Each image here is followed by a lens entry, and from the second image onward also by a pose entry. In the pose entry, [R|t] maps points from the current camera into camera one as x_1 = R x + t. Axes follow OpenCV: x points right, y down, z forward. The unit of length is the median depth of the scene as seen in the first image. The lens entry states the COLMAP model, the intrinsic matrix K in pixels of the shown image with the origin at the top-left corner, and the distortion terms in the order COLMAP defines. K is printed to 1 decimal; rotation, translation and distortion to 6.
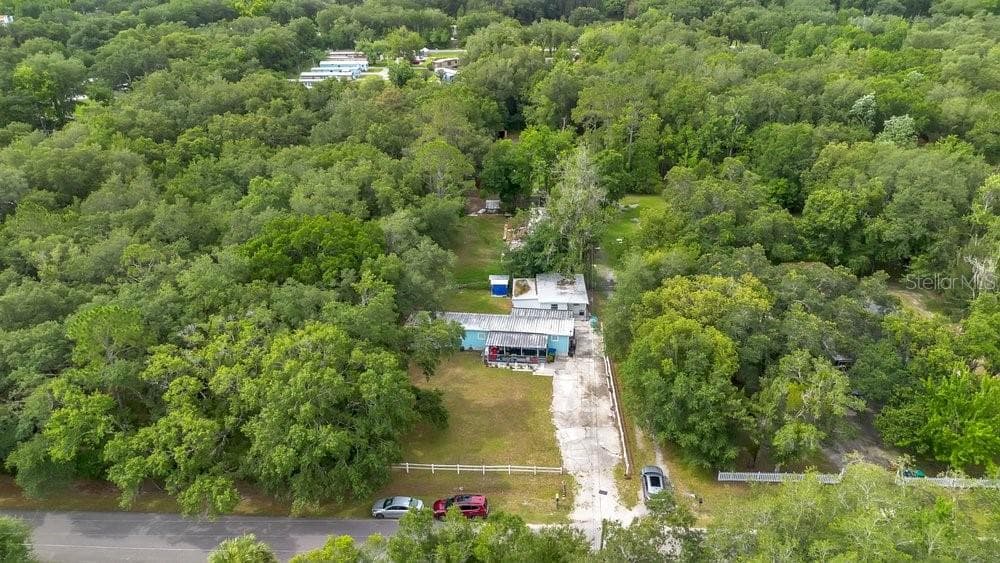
lens RADIAL K [[696.3, 0, 500.0], [0, 696.3, 281.5], [0, 0, 1]] dist [0.072250, -0.070708]
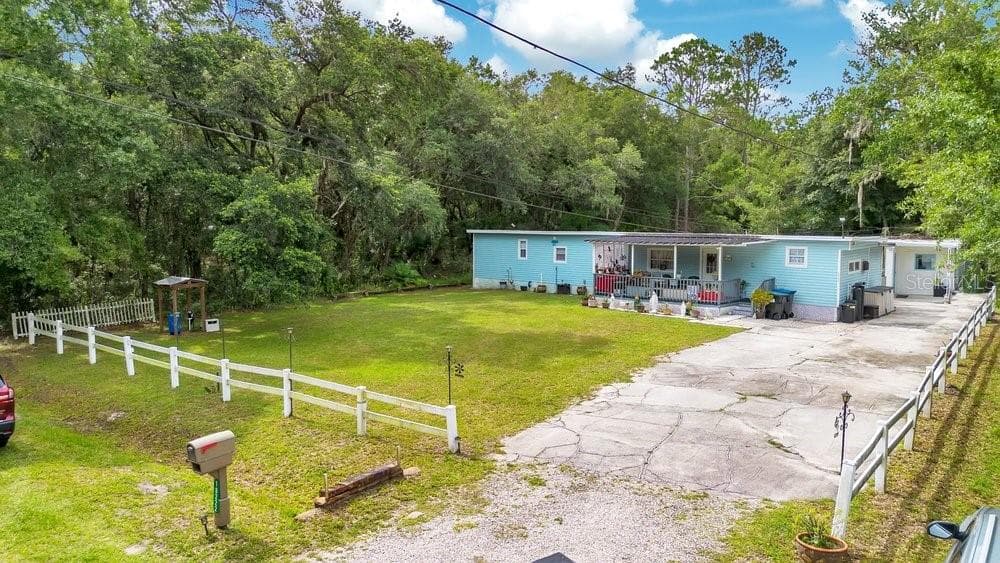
lens RADIAL K [[717.9, 0, 495.4], [0, 717.9, 292.5], [0, 0, 1]] dist [0.075130, -0.089446]
pose [[0.819888, 0.068660, -0.568392, 0.161078], [-0.254964, 0.932690, -0.255111, 0.224809], [0.512618, 0.354082, 0.782208, 0.673912]]
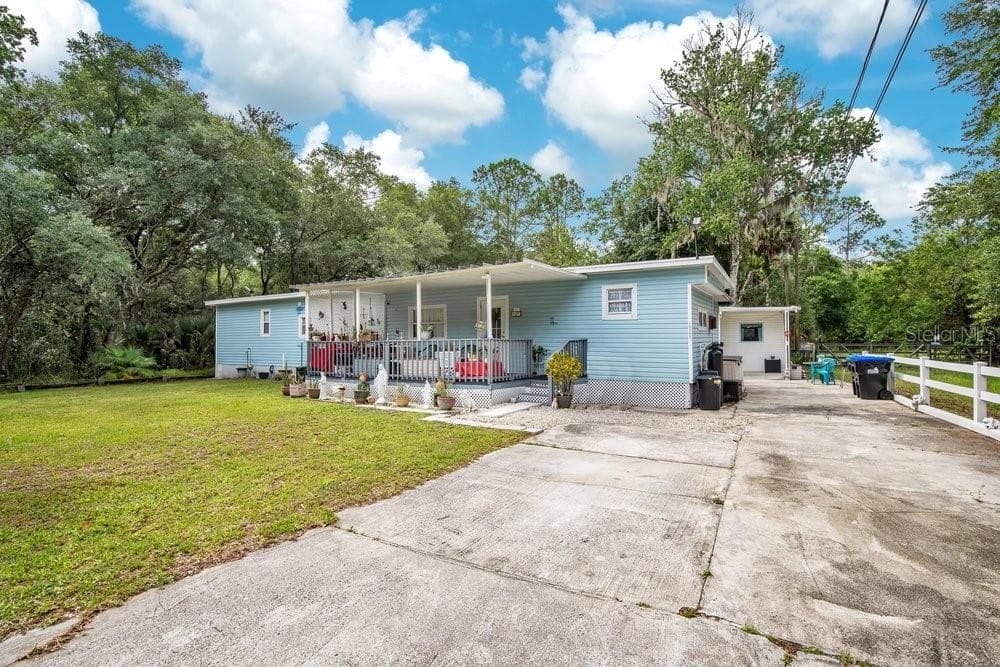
lens RADIAL K [[480.8, 0, 514.6], [0, 480.8, 344.2], [0, 0, 1]] dist [-0.042886, 0.014805]
pose [[0.925267, 0.008093, -0.379231, 0.104974], [-0.170245, 0.902278, -0.396119, 0.153796], [0.338966, 0.431078, 0.836226, 0.894218]]
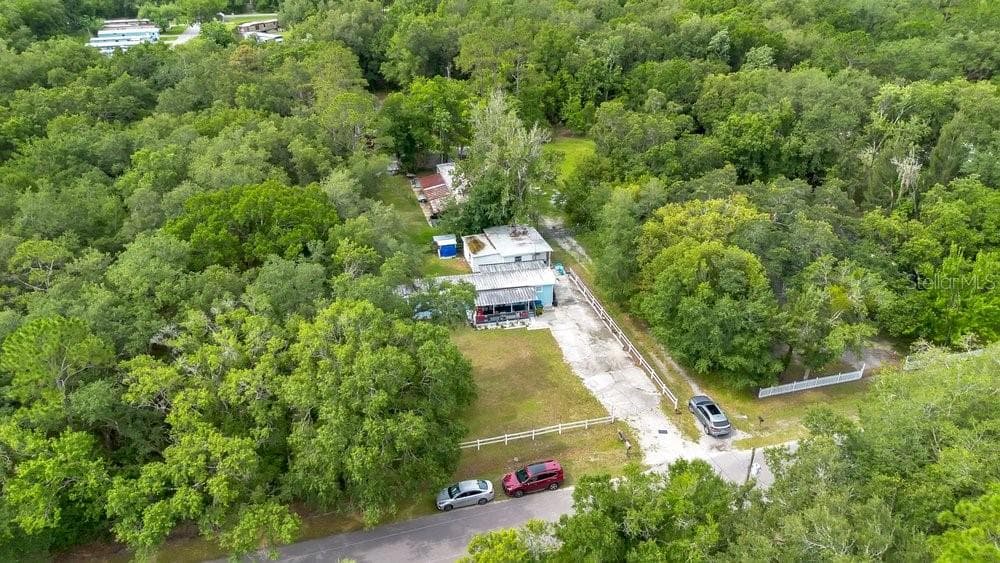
lens RADIAL K [[696.3, 0, 500.0], [0, 696.3, 281.5], [0, 0, 1]] dist [0.072250, -0.070708]
pose [[0.951974, -0.140314, 0.272135, -0.228503], [0.130138, 0.989959, 0.055183, 0.012763], [-0.277146, -0.017117, 0.960675, 0.114038]]
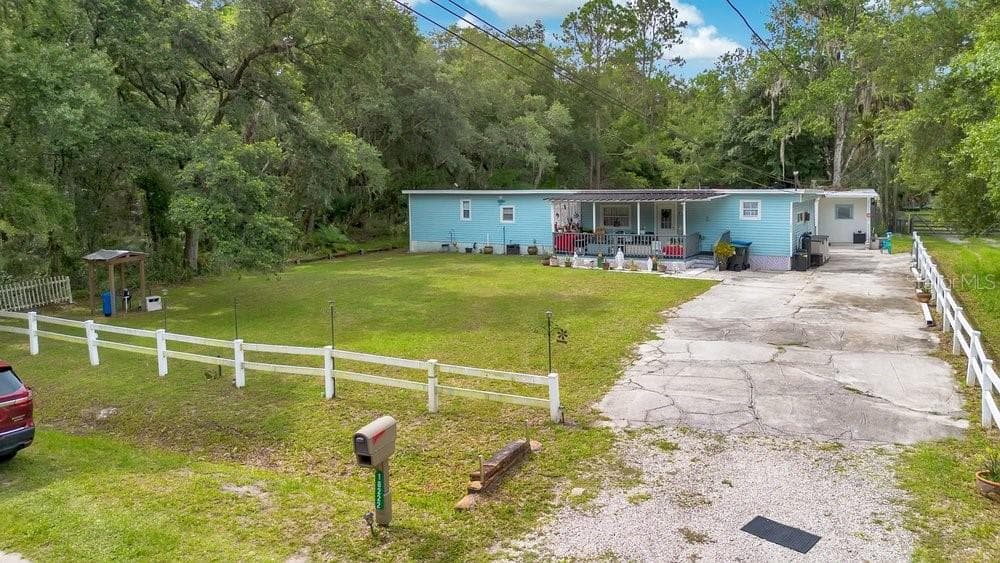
lens RADIAL K [[732.3, 0, 506.4], [0, 732.3, 256.6], [0, 0, 1]] dist [0.071376, -0.081777]
pose [[0.913951, 0.037954, -0.404045, 0.118904], [-0.168073, 0.941619, -0.291729, 0.233049], [0.369384, 0.334535, 0.866973, 0.657760]]
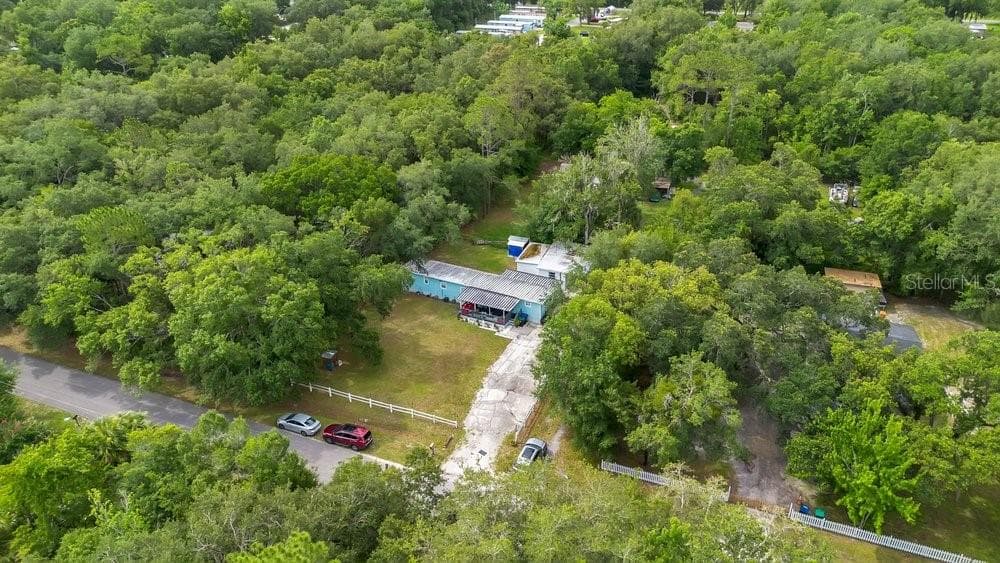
lens RADIAL K [[696.3, 0, 500.0], [0, 696.3, 281.5], [0, 0, 1]] dist [0.072250, -0.070708]
pose [[0.945352, 0.159752, -0.284232, 0.325051], [-0.144268, 0.986712, 0.074745, -0.019598], [0.292396, -0.029655, 0.955837, 0.031673]]
